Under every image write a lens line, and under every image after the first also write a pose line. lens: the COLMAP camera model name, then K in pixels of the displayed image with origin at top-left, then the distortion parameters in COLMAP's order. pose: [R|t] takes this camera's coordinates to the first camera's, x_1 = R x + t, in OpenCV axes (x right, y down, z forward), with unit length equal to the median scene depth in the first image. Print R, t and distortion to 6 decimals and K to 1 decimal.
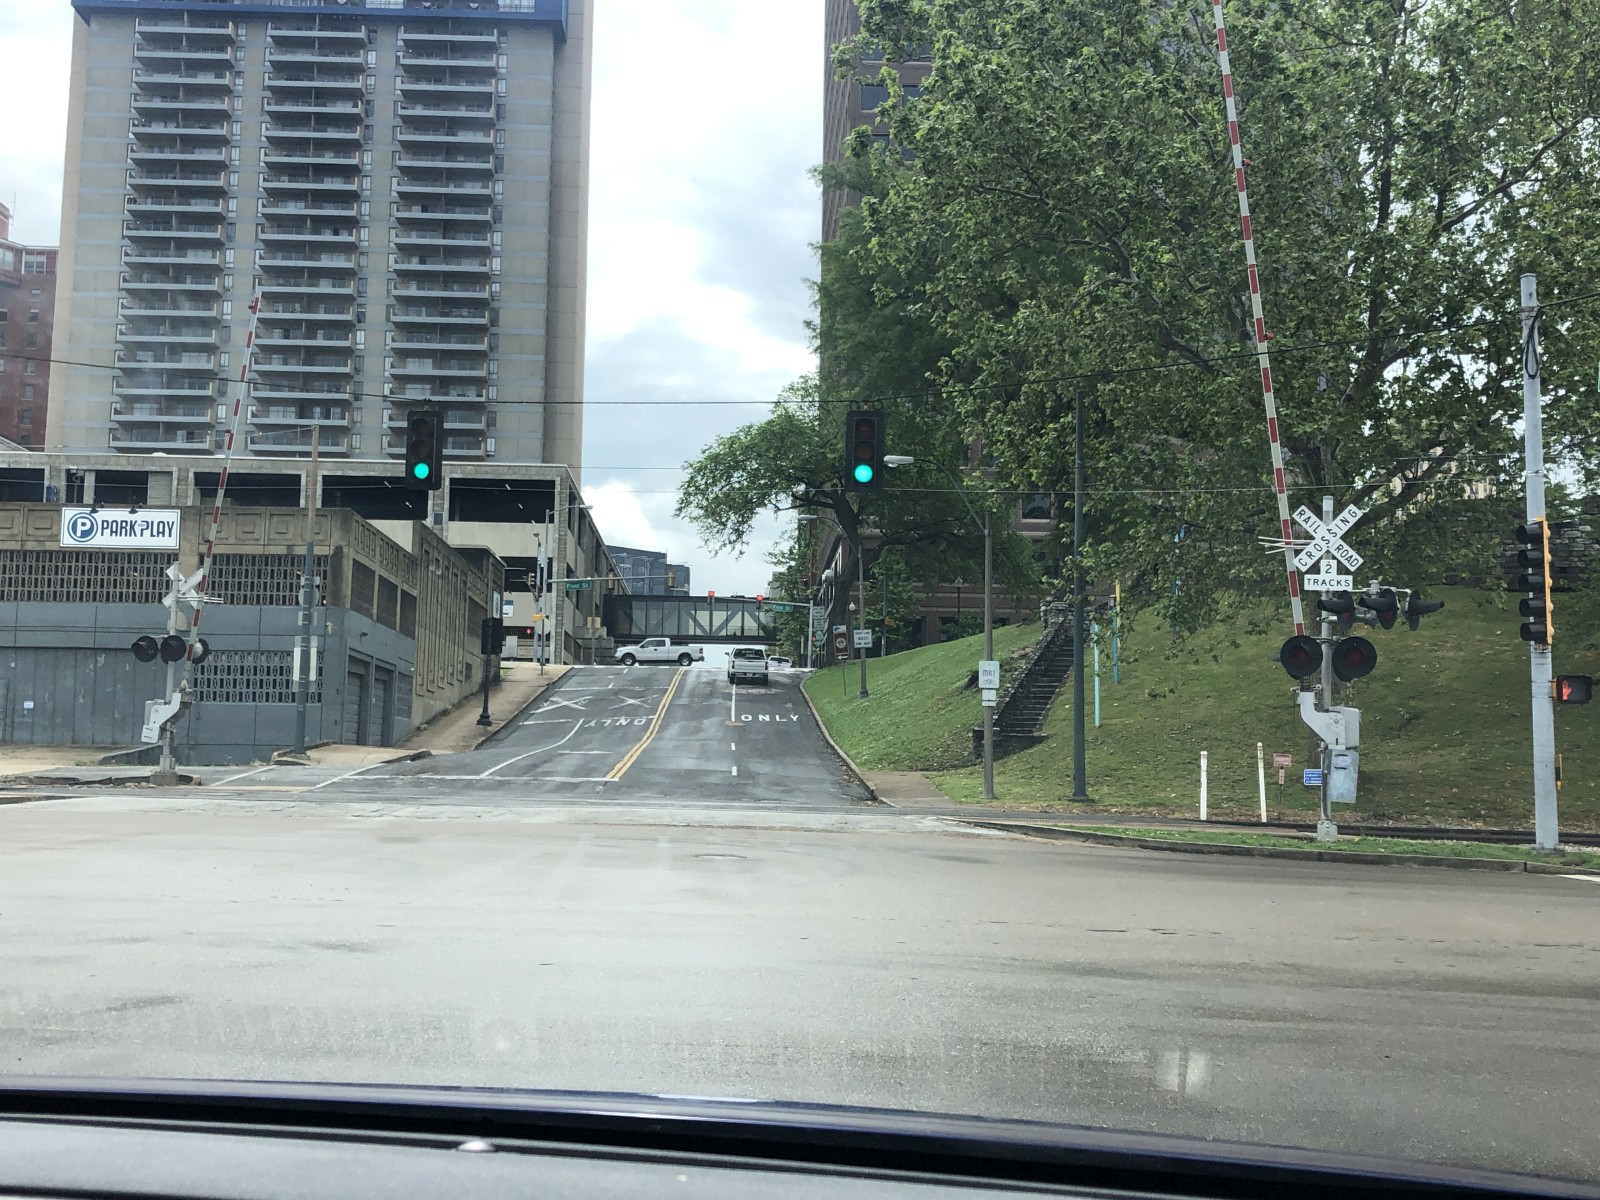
lens RADIAL K [[1969.1, 0, 800.0], [0, 1969.1, 600.0], [0, 0, 1]] dist [-0.018296, -0.099692]
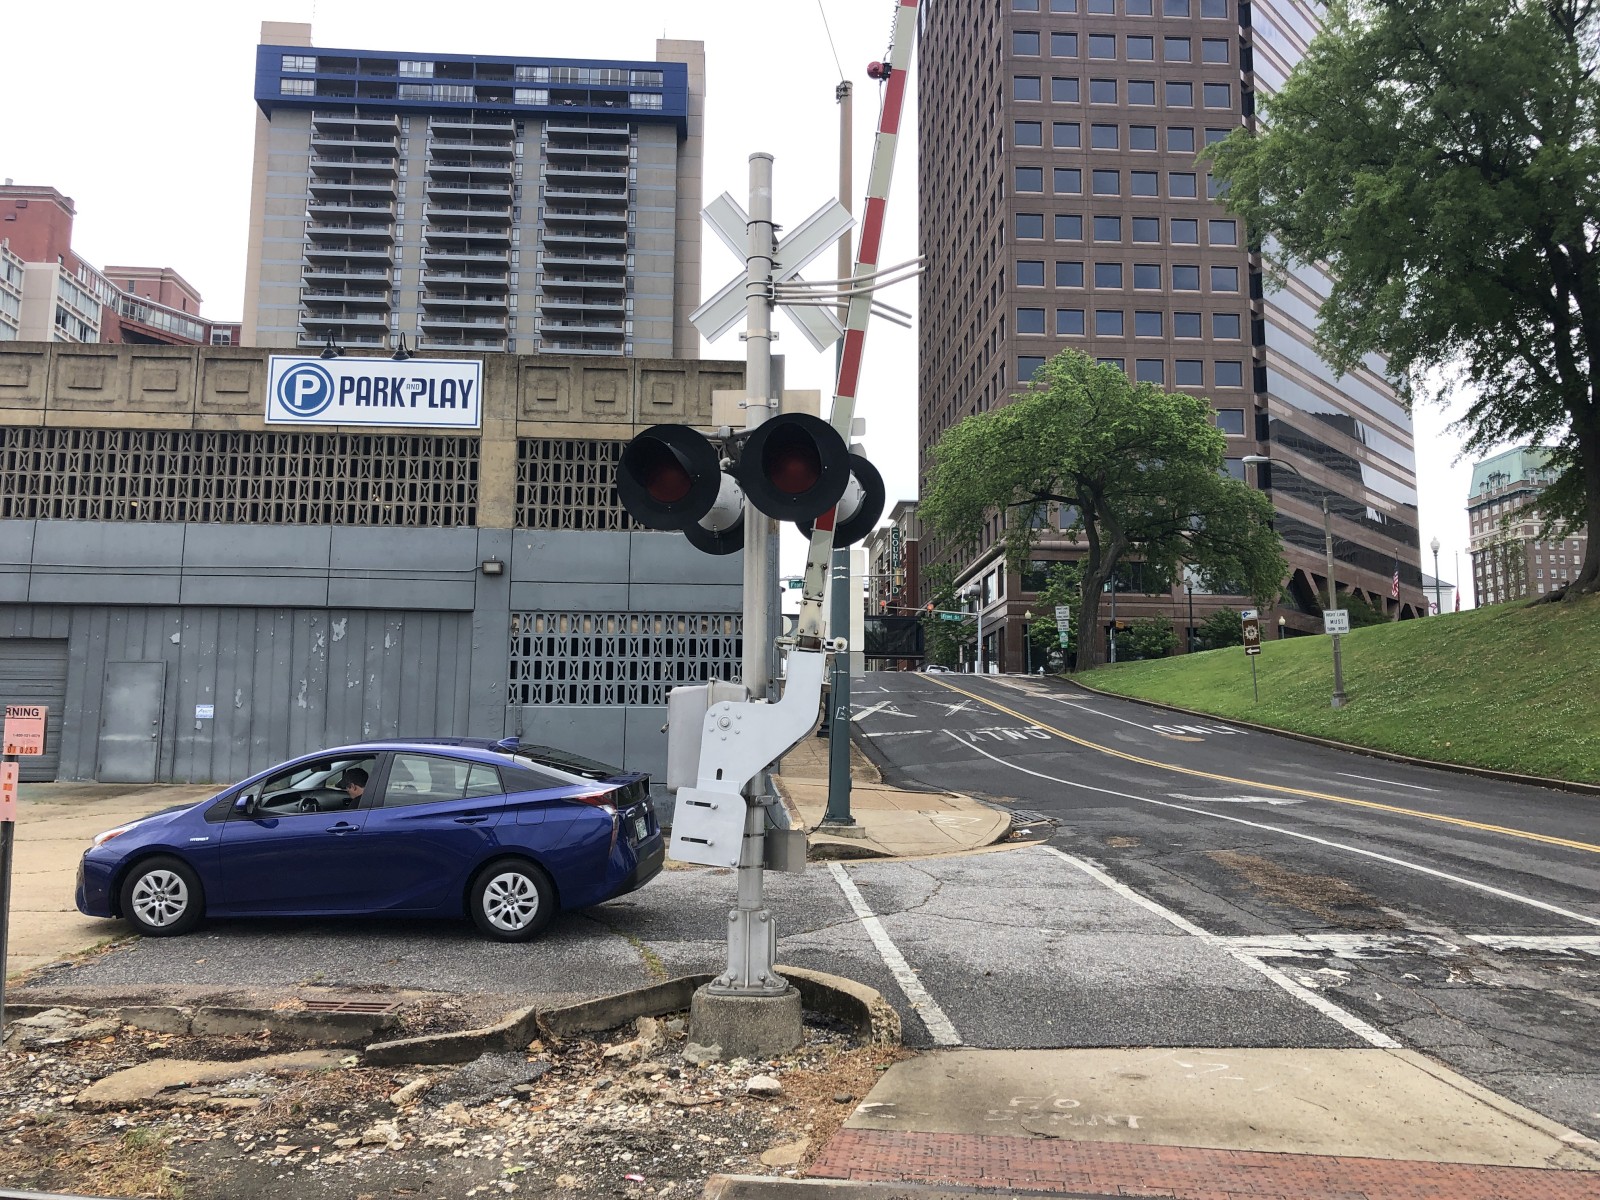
lens RADIAL K [[1348.1, 0, 799.2], [0, 1348.1, 621.1], [0, 0, 1]] dist [-0.041904, 0.000655]
pose [[0.999374, -0.003336, 0.035225, -0.083993], [0.003811, 0.999903, -0.013426, 0.011809], [-0.035177, 0.013552, 0.999289, 0.216268]]
